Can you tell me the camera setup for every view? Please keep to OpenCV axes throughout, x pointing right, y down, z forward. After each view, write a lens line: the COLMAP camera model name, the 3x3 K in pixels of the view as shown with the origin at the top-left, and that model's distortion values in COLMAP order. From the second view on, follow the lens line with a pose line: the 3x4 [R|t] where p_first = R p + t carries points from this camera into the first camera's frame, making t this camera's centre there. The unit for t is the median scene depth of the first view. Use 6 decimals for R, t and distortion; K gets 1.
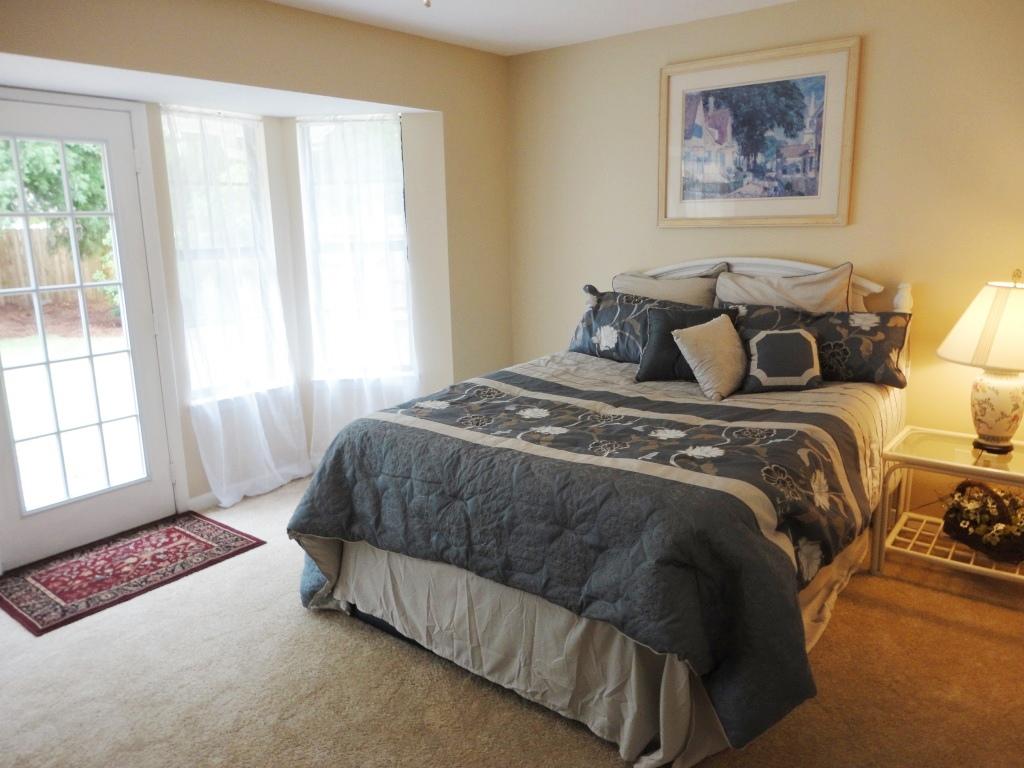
lens RADIAL K [[751.1, 0, 510.8], [0, 751.1, 372.0], [0, 0, 1]] dist [0.004354, -0.003470]
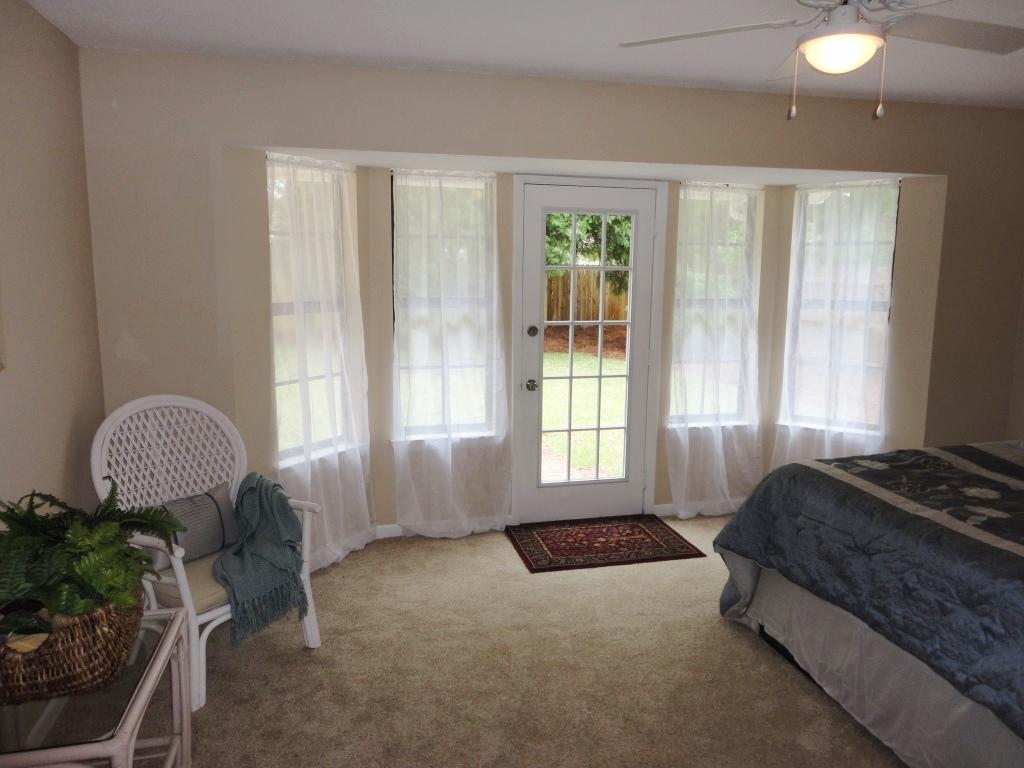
lens RADIAL K [[751.1, 0, 510.8], [0, 751.1, 372.0], [0, 0, 1]] dist [0.004354, -0.003470]
pose [[0.785479, 0.121181, -0.606909, 0.112263], [-0.152533, 0.988298, -0.000081, -0.005937], [0.599797, 0.092637, 0.794771, -0.128949]]
